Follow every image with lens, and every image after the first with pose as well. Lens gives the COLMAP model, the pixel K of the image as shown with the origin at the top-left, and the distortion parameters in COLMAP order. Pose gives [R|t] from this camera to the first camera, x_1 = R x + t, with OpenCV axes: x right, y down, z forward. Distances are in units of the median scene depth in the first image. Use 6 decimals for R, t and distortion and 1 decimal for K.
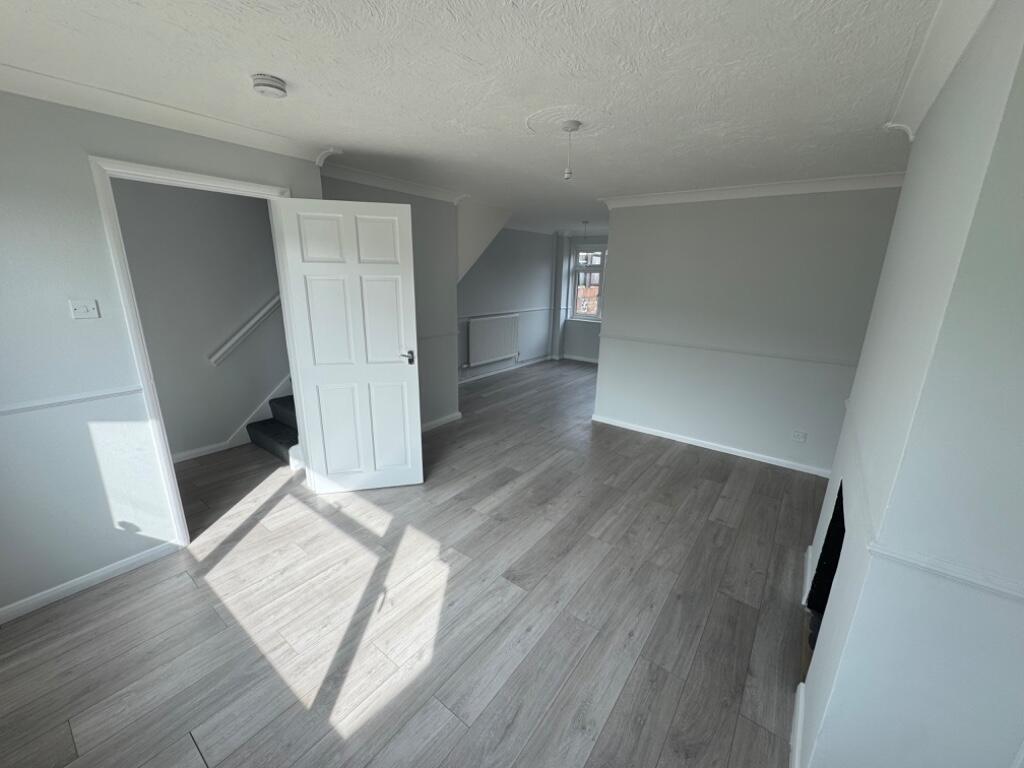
lens RADIAL K [[409.4, 0, 512.0], [0, 409.4, 384.0], [0, 0, 1]] dist [-0.001654, 0.000418]
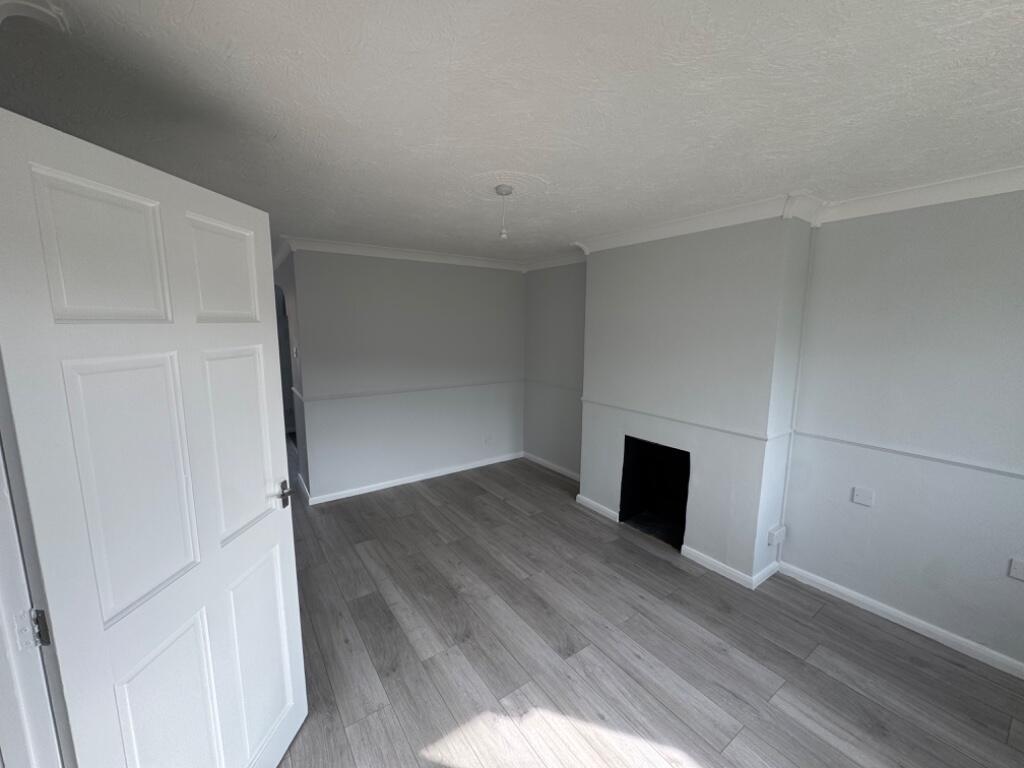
lens RADIAL K [[409.4, 0, 512.0], [0, 409.4, 384.0], [0, 0, 1]] dist [-0.001654, 0.000418]
pose [[0.308282, -0.160691, 0.937625, -0.734753], [0.252549, 0.964087, 0.082190, -0.199811], [-0.917159, 0.211459, 0.337793, 0.611193]]
